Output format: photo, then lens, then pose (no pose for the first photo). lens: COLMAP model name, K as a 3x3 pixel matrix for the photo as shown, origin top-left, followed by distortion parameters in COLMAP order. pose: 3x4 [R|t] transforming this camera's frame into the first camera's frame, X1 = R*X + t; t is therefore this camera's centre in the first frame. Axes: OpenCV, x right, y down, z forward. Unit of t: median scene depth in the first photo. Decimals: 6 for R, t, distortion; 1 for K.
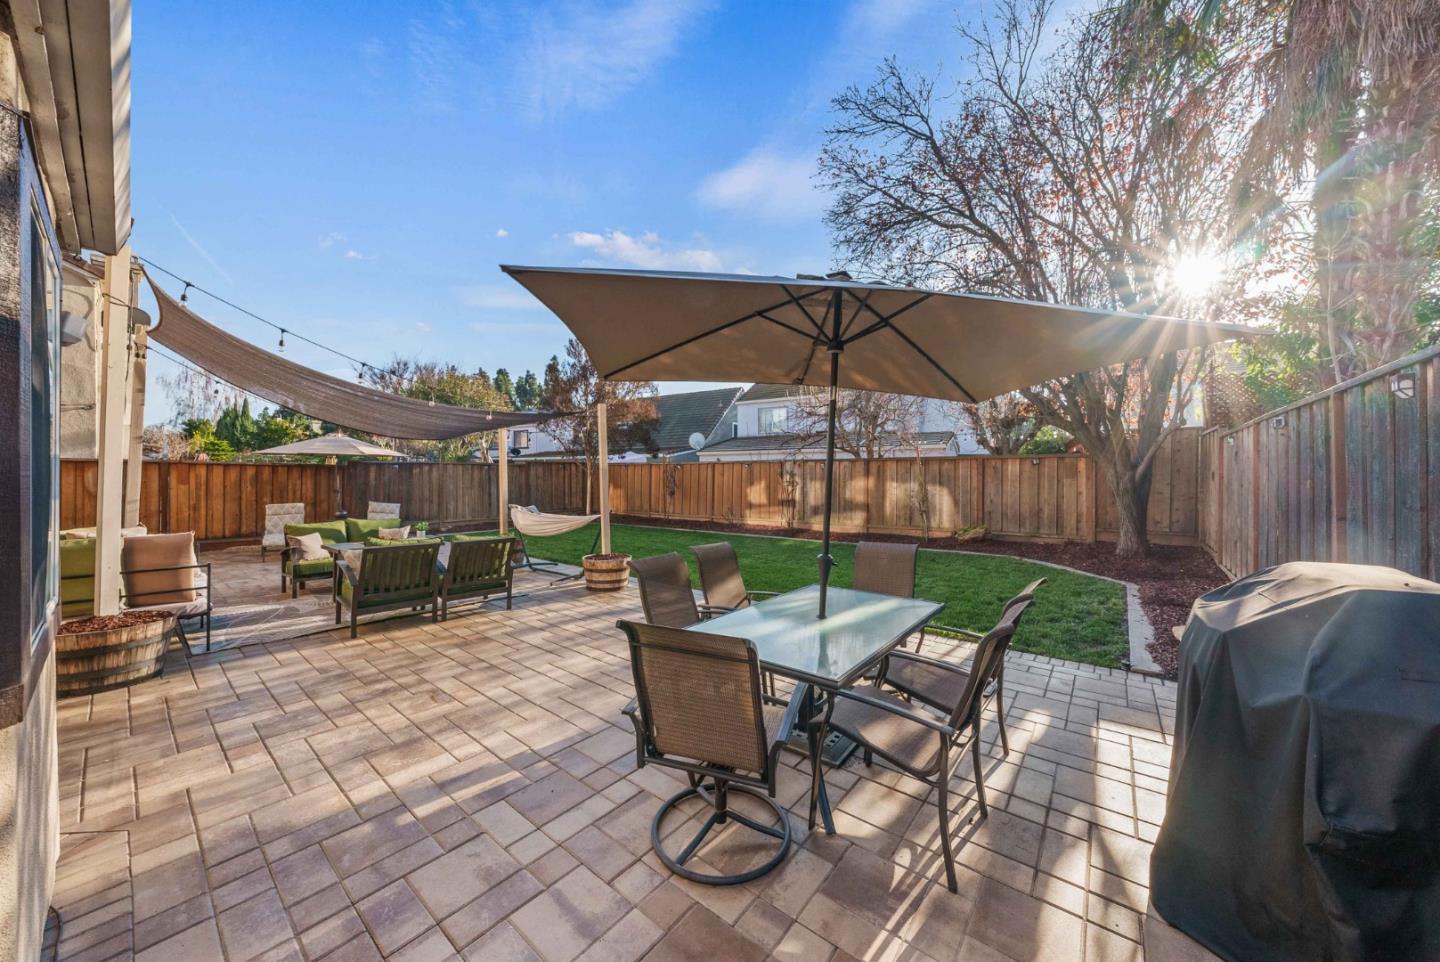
lens RADIAL K [[489.1, 0, 728.6], [0, 489.1, 477.8], [0, 0, 1]] dist [-0.000580, 0.000080]
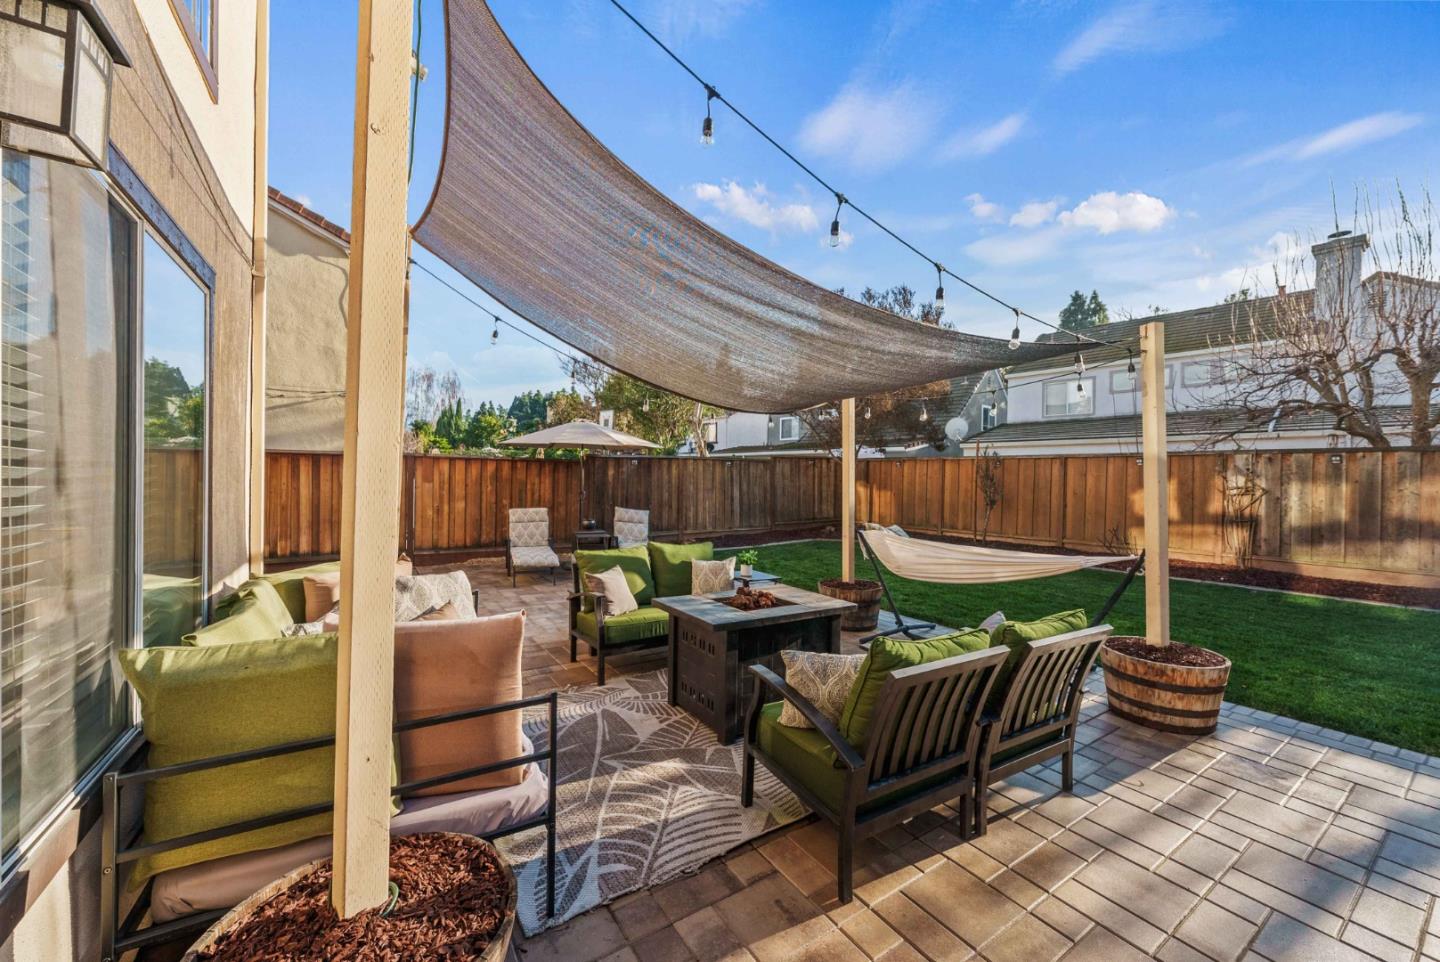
lens RADIAL K [[532.6, 0, 720.2], [0, 532.6, 476.8], [0, 0, 1]] dist [-0.000857, -0.000108]
pose [[0.953073, 0.008347, -0.302626, -0.326282], [-0.008606, 0.999963, 0.000477, -0.000430], [0.302619, 0.002150, 0.953109, 0.254937]]
